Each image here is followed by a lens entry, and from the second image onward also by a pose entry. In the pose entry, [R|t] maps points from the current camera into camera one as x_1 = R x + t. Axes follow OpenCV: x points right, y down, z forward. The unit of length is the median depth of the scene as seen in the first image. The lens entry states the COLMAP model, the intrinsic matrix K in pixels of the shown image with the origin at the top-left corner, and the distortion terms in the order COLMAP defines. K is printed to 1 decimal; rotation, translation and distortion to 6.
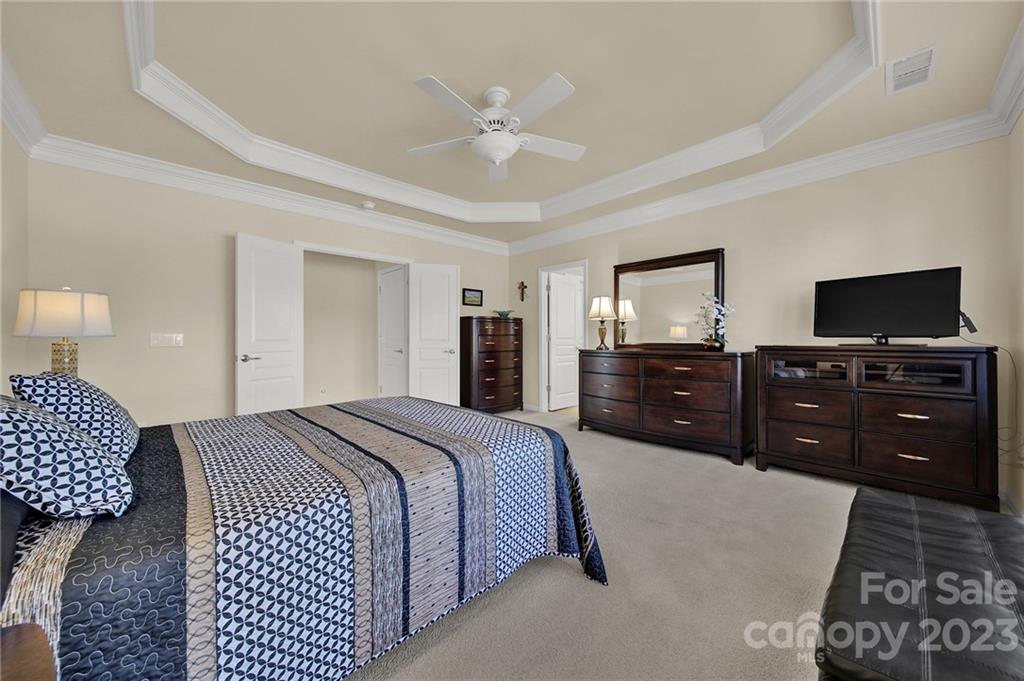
lens RADIAL K [[367.0, 0, 509.6], [0, 367.0, 333.7], [0, 0, 1]] dist [-0.000689, -0.000082]
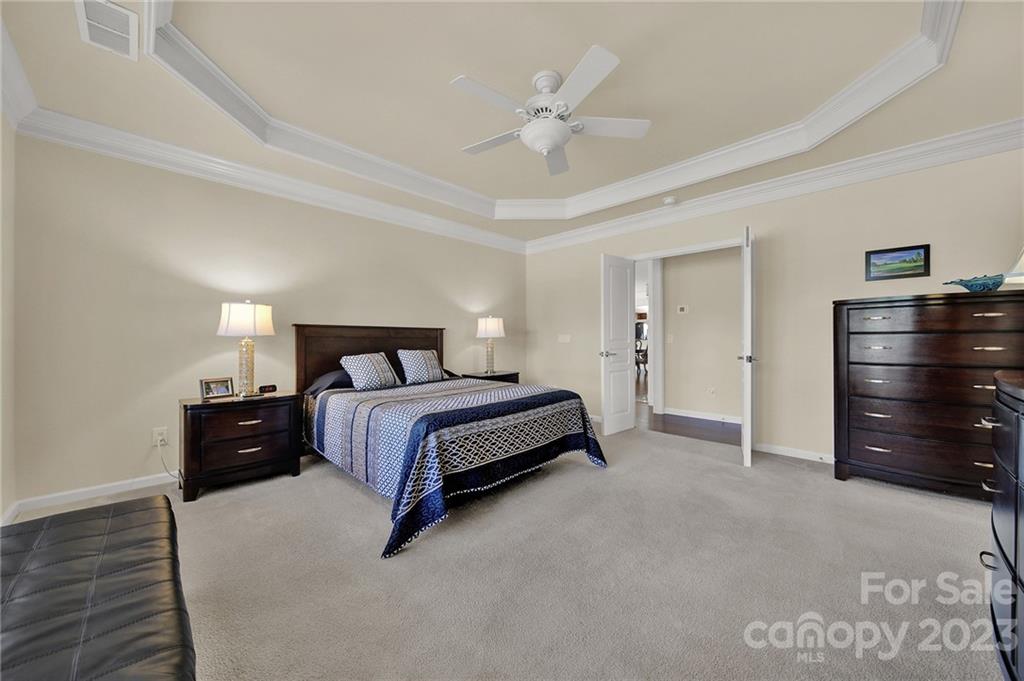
lens RADIAL K [[367.0, 0, 509.6], [0, 367.0, 333.7], [0, 0, 1]] dist [-0.000689, -0.000082]
pose [[0.038009, -0.011259, -0.999214, 0.577389], [0.018396, 0.999775, -0.010566, 0.001818], [0.999108, -0.017980, 0.038207, 0.556587]]
